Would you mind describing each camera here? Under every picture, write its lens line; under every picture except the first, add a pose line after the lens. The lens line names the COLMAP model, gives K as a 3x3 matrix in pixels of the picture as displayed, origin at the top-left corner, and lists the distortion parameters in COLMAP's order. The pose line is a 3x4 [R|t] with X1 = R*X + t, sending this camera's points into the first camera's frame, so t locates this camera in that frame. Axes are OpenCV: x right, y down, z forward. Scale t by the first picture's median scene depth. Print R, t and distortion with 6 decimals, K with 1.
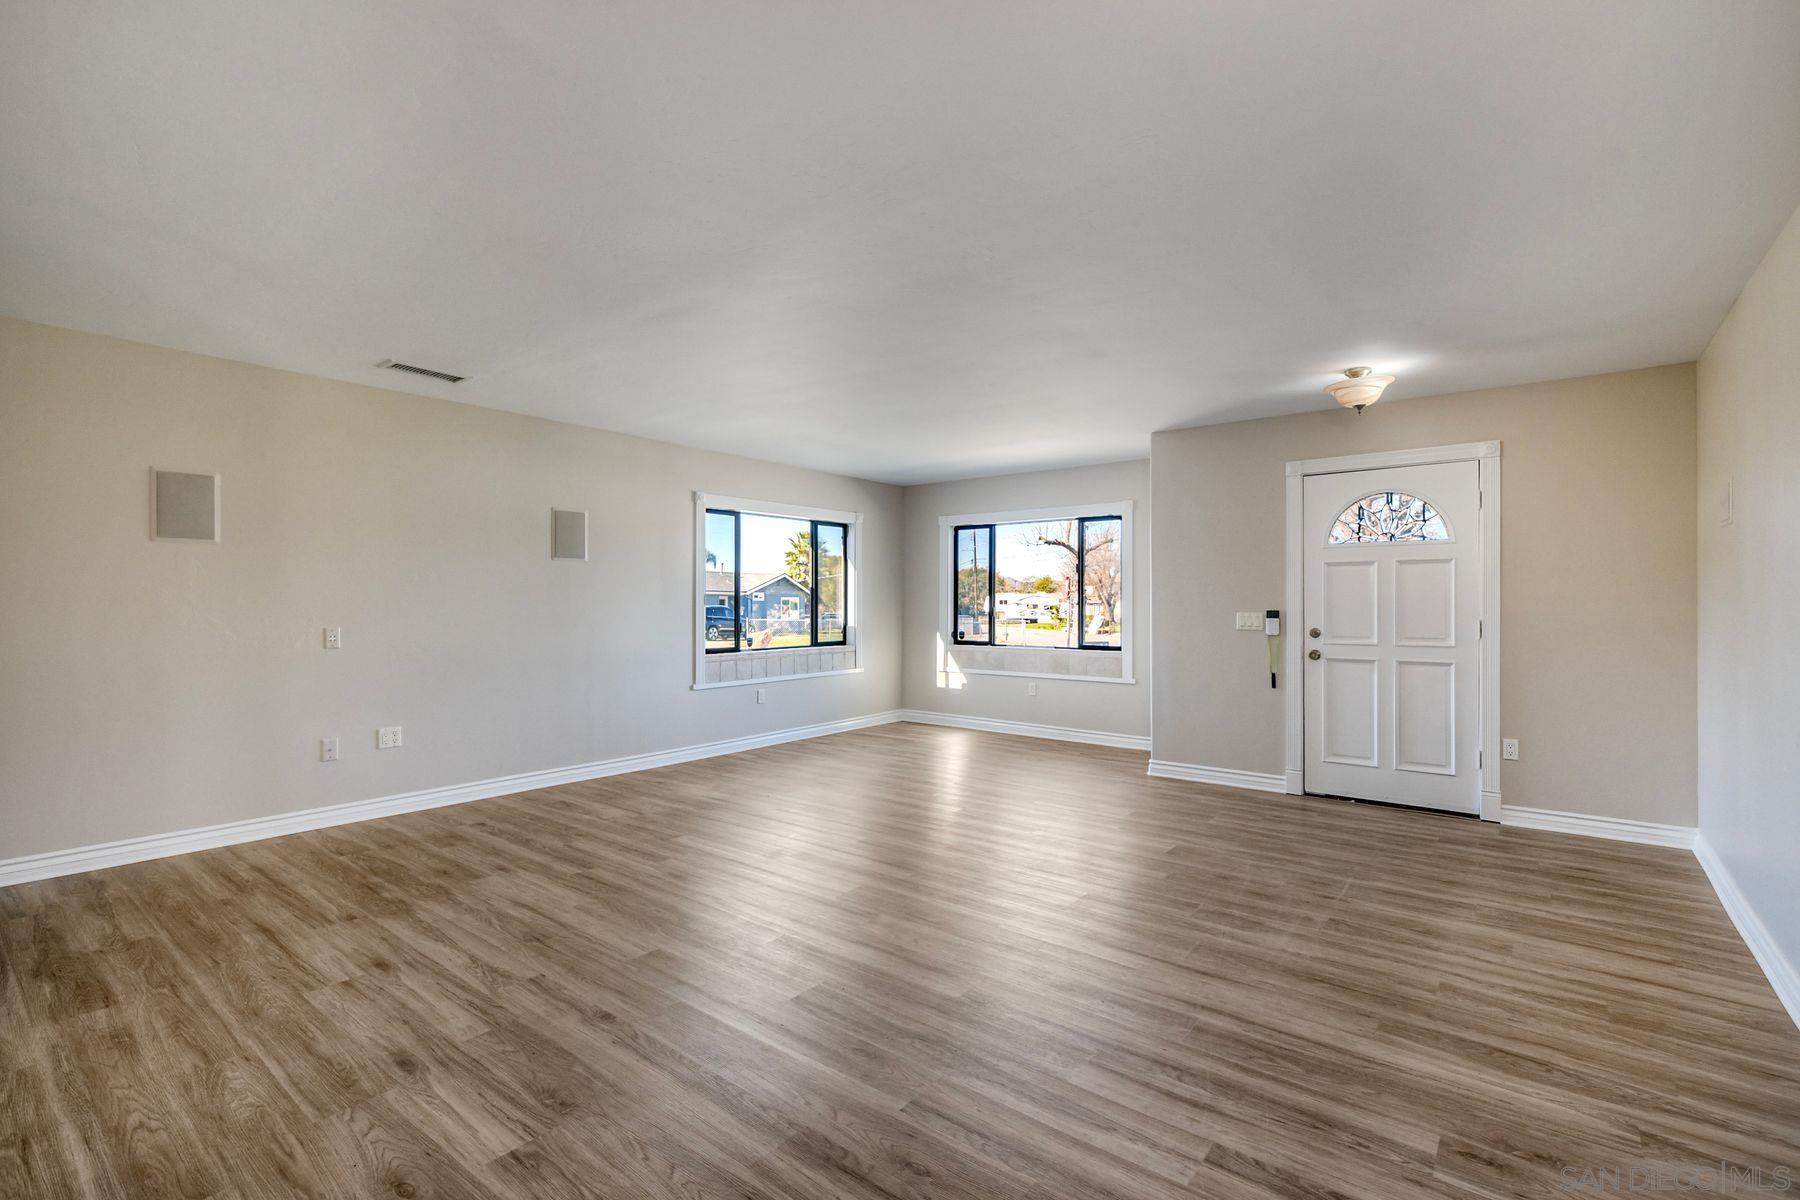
lens RADIAL K [[807.7, 0, 887.8], [0, 807.7, 615.5], [0, 0, 1]] dist [0.003751, 0.000231]
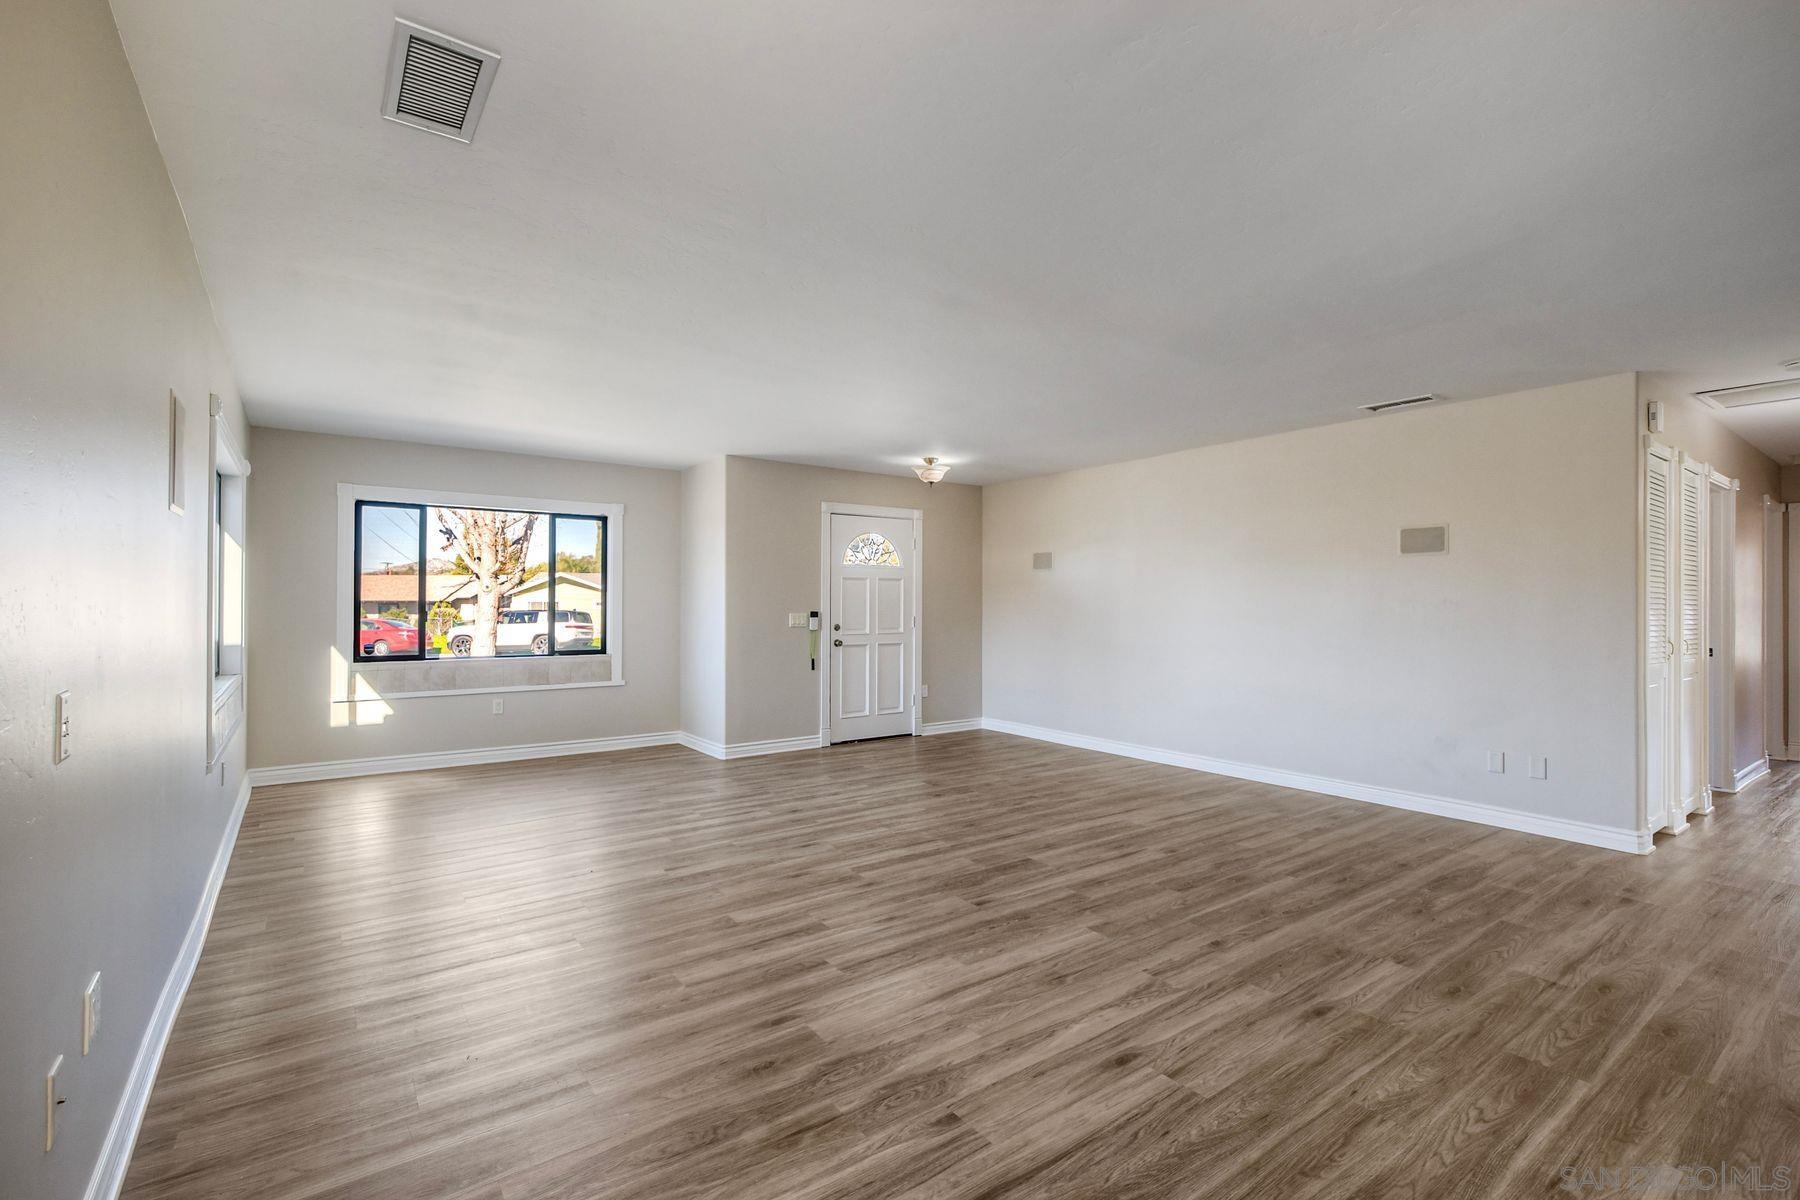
lens RADIAL K [[807.7, 0, 906.3], [0, 807.7, 589.9], [0, 0, 1]] dist [0.003751, 0.000231]
pose [[0.252557, 0.017292, 0.967428, -1.011002], [0.012355, 0.999701, -0.021094, -0.015650], [-0.967503, 0.017280, 0.252267, 0.686238]]
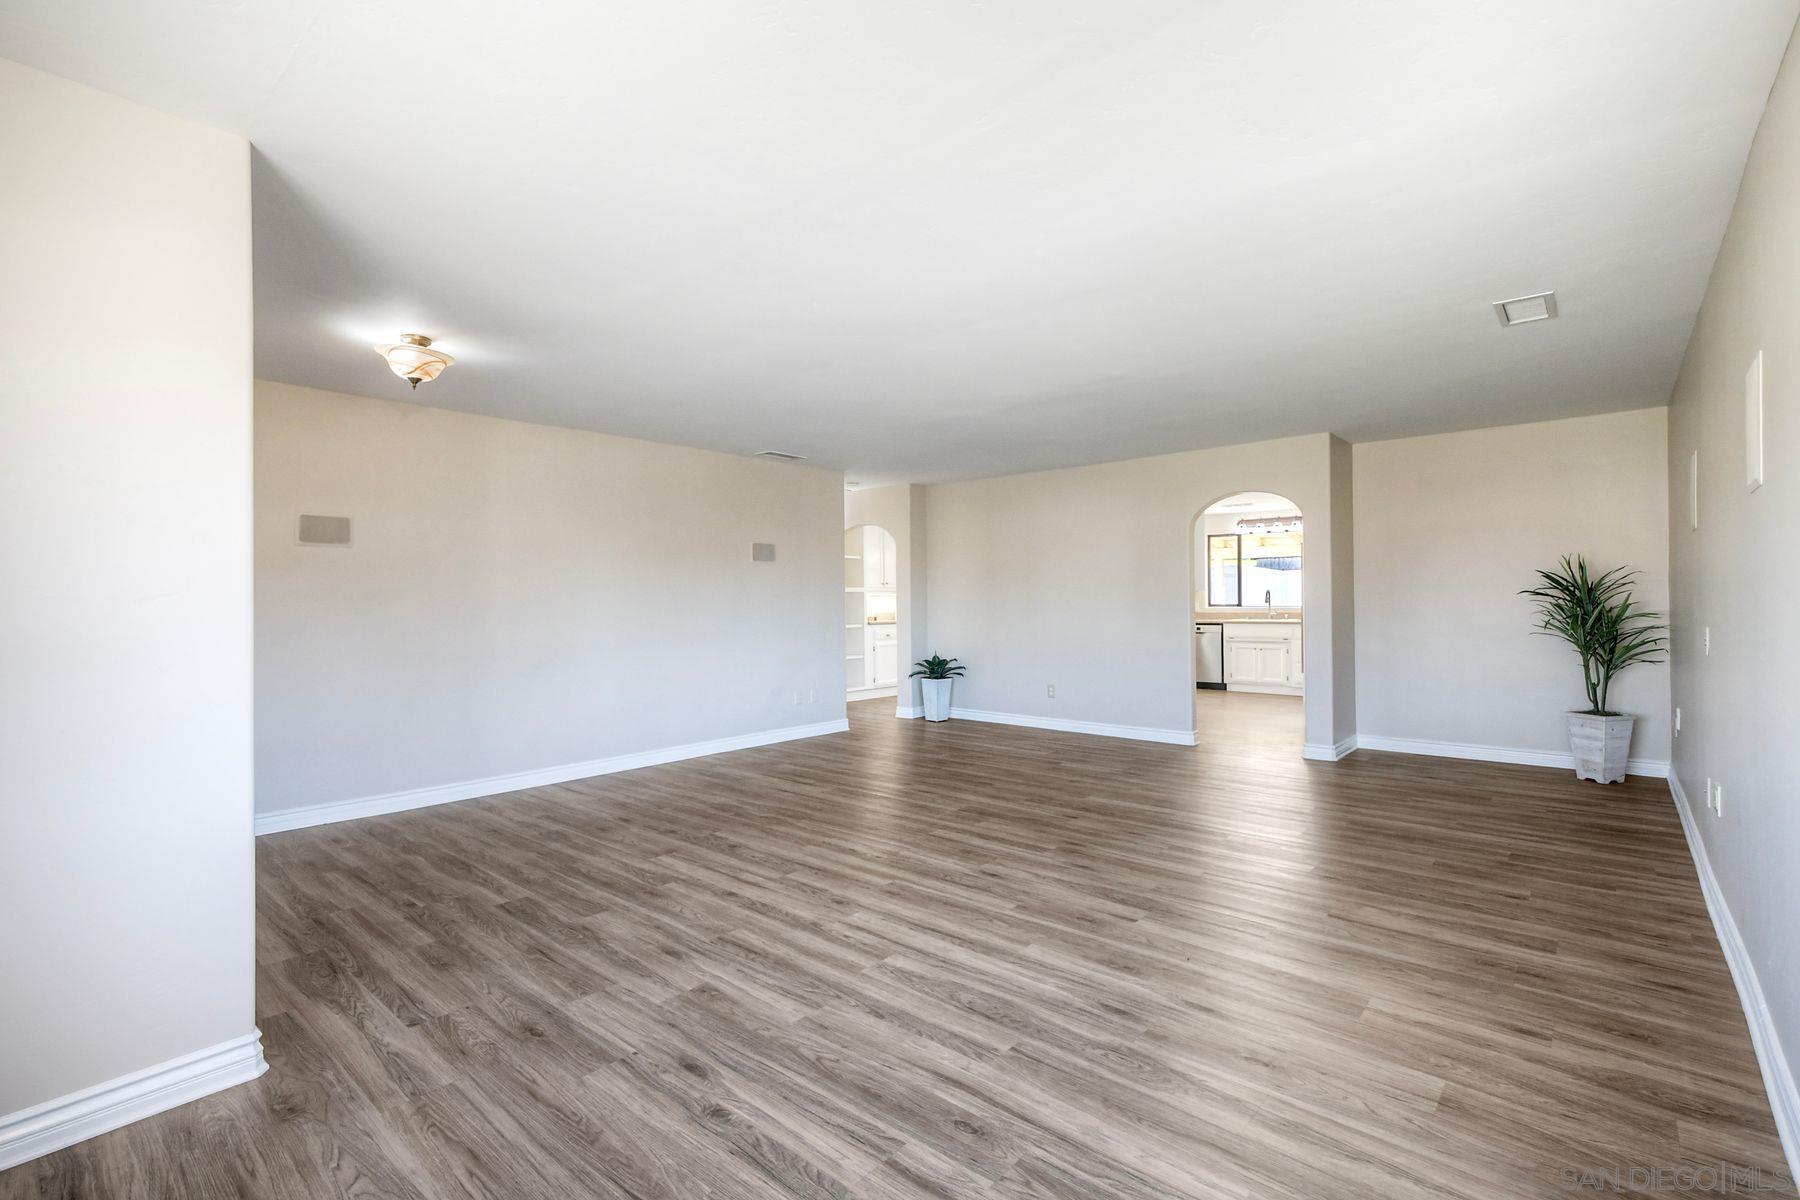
lens RADIAL K [[807.7, 0, 908.0], [0, 807.7, 609.3], [0, 0, 1]] dist [0.003751, 0.000231]
pose [[-0.999518, 0.005342, 0.030572, 0.026880], [0.006196, 0.999591, 0.027917, -0.031196], [-0.030410, 0.028093, -0.999143, 1.967176]]
